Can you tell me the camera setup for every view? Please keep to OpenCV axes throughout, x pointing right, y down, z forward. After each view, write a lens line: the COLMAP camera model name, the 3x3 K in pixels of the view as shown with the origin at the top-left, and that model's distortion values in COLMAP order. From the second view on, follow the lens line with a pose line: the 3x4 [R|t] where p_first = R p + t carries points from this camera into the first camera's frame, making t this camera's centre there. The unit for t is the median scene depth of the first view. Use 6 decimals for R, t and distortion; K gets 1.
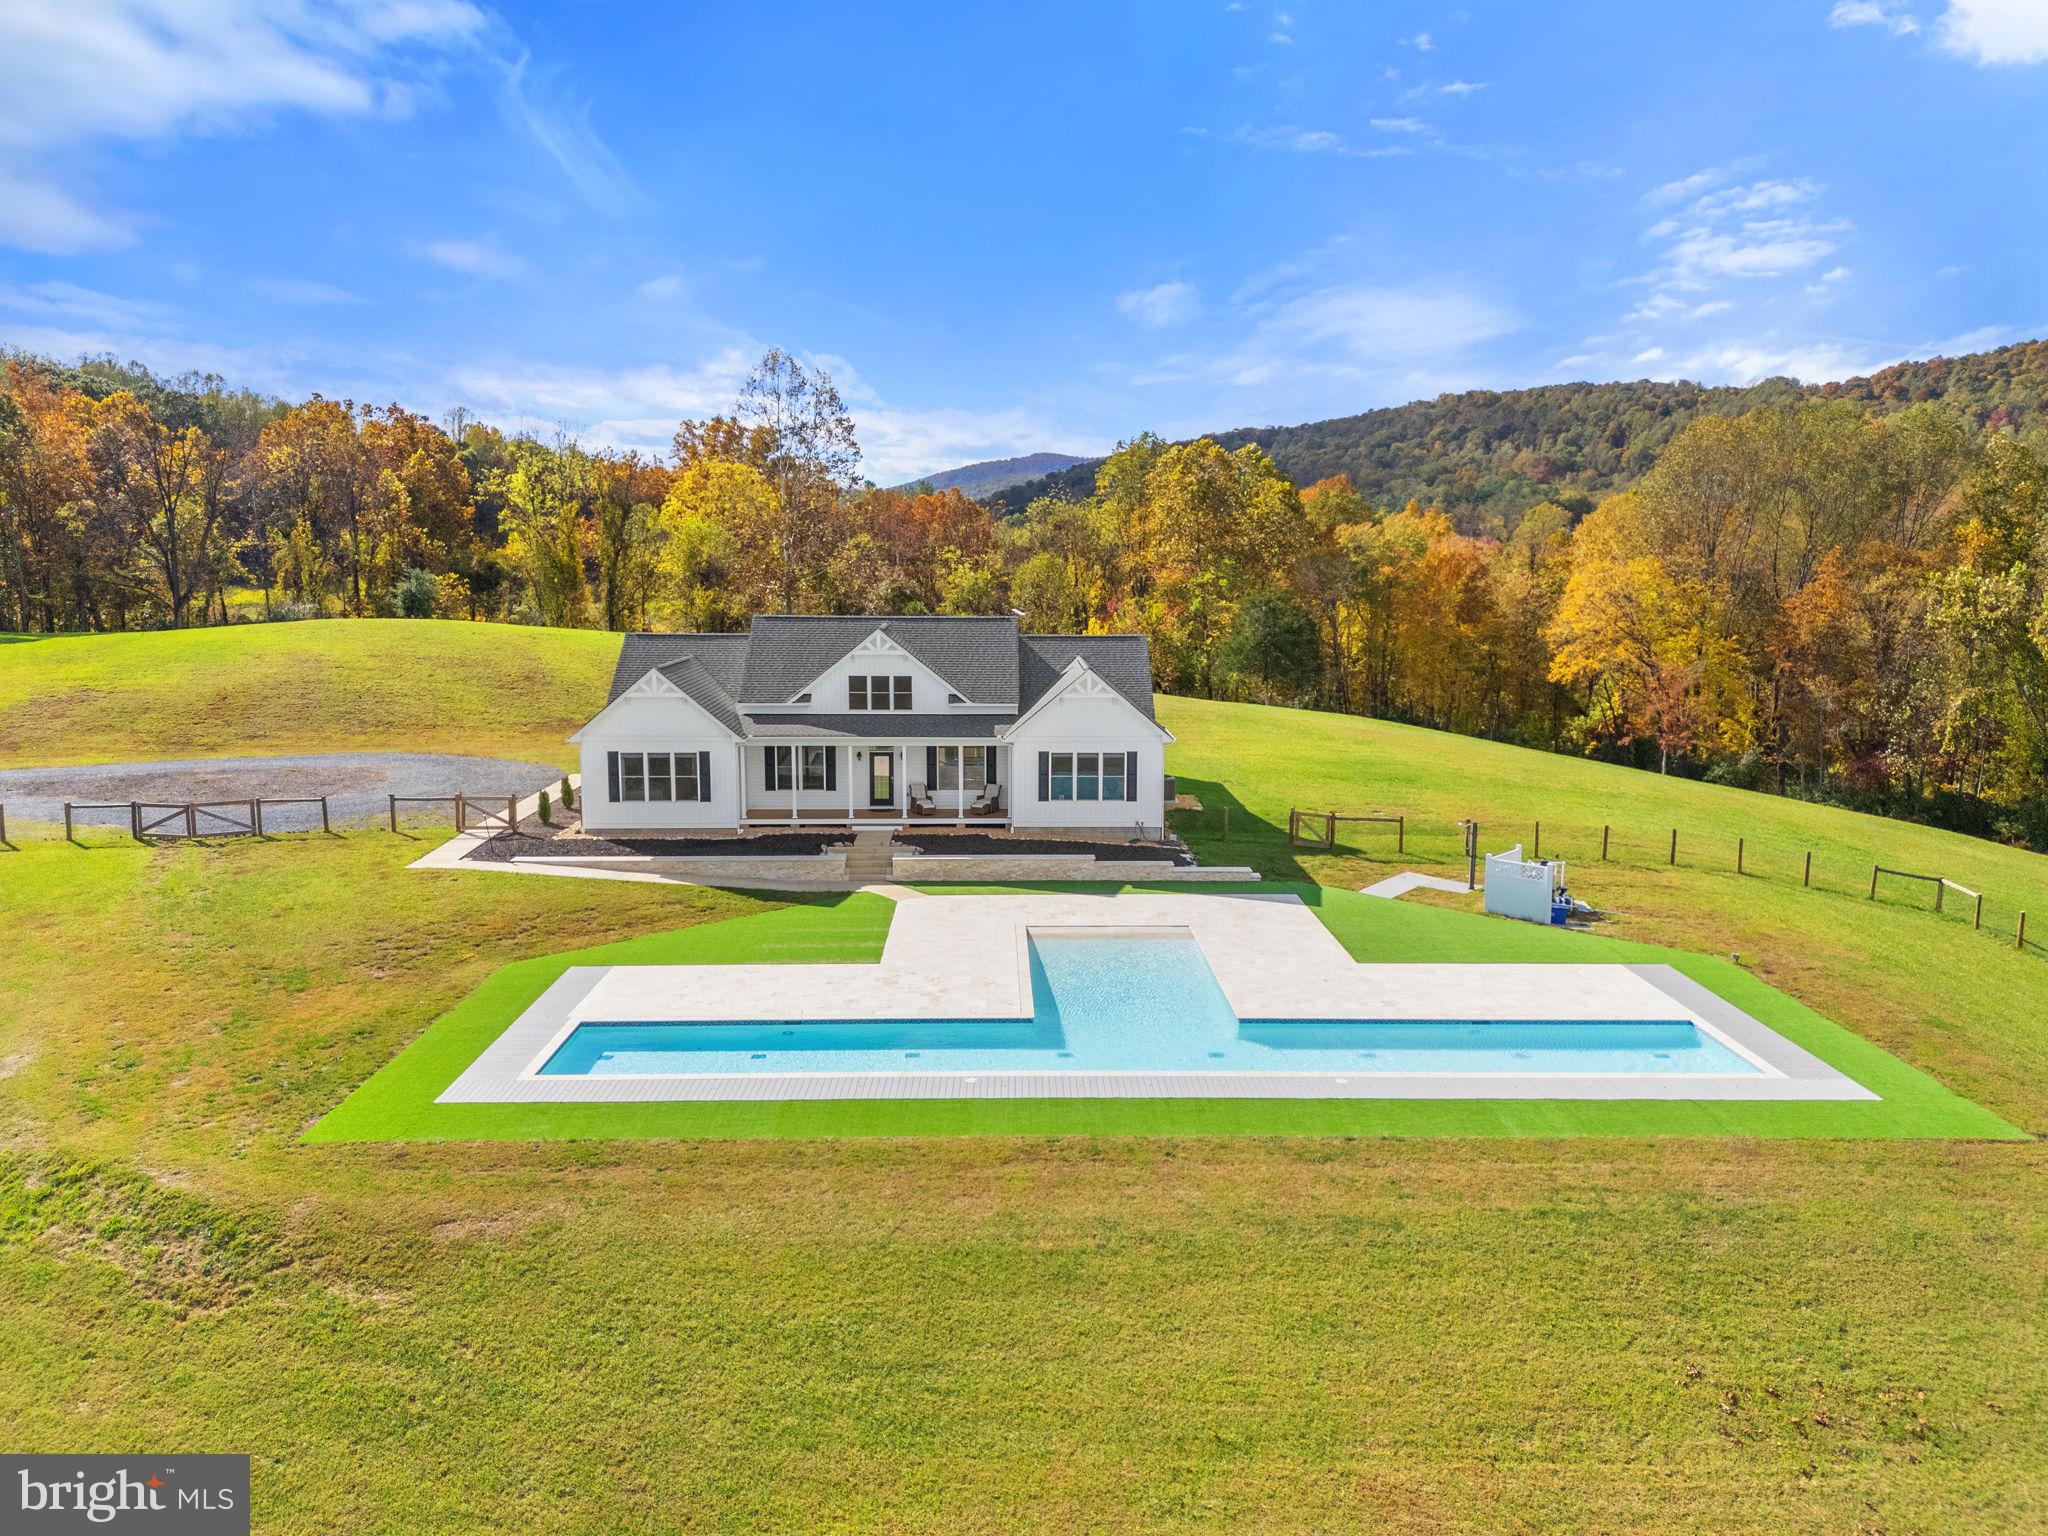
lens RADIAL K [[1501.7, 0, 1024.0], [0, 1501.7, 768.0], [0, 0, 1]] dist [0.032041, -0.001983]
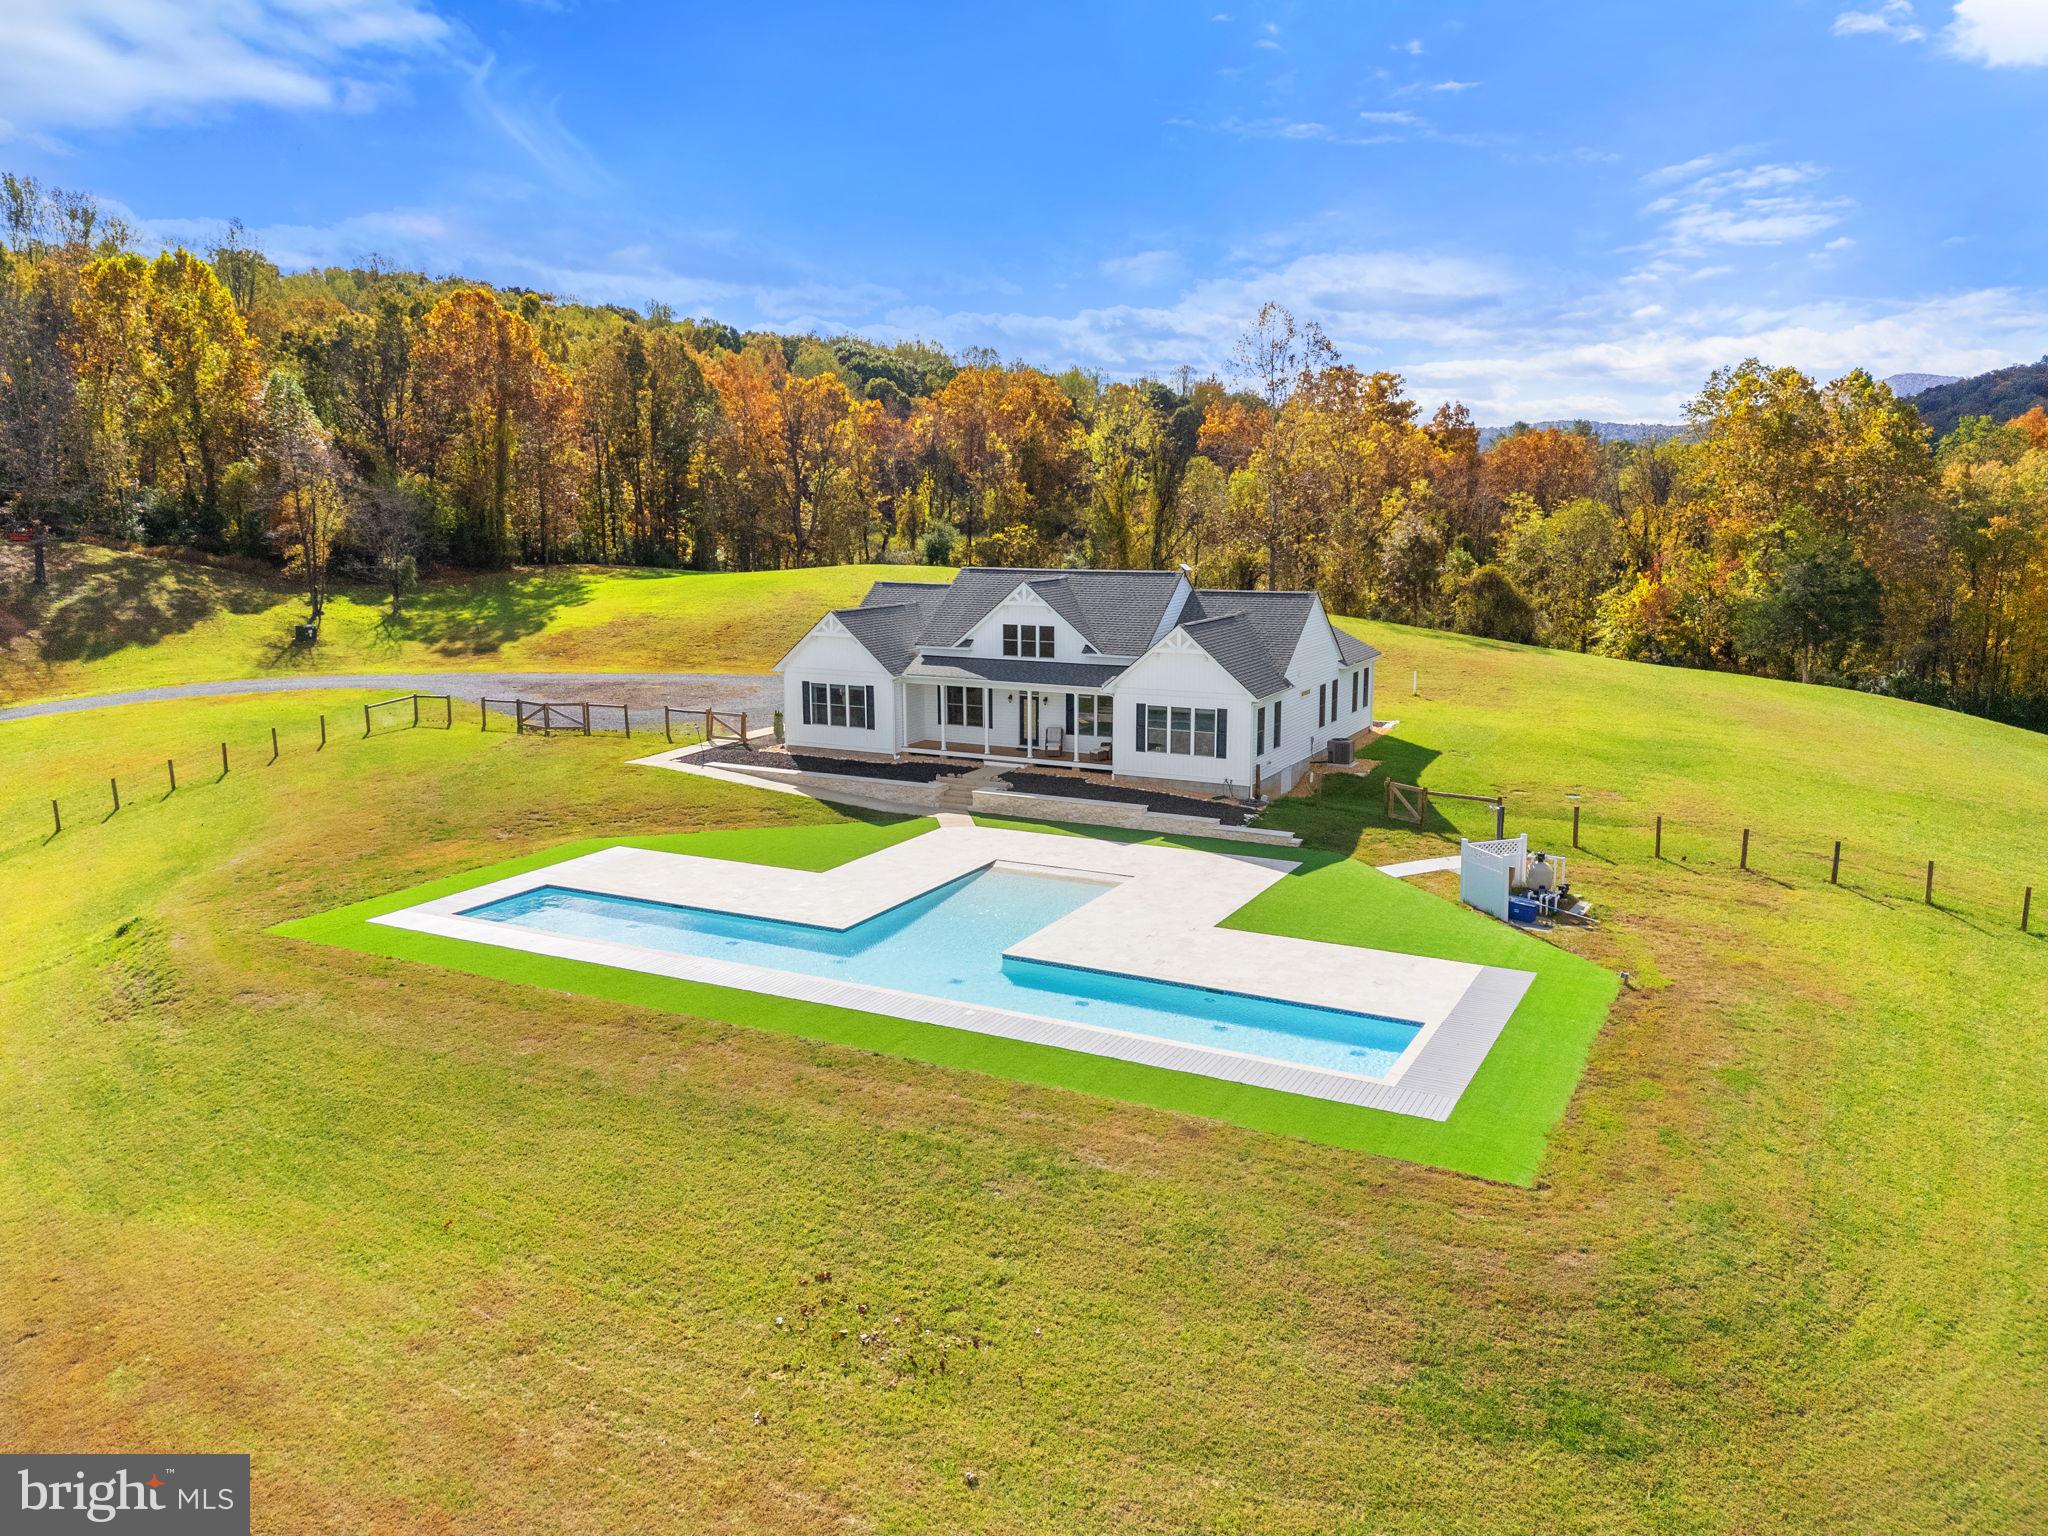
lens RADIAL K [[1496.6, 0, 1022.8], [0, 1496.6, 792.7], [0, 0, 1]] dist [0.076517, -0.000638]
pose [[0.872891, 0.088708, -0.479784, 0.441261], [-0.065032, 0.995713, 0.065782, -0.012327], [0.483562, -0.026219, 0.874917, 0.052888]]
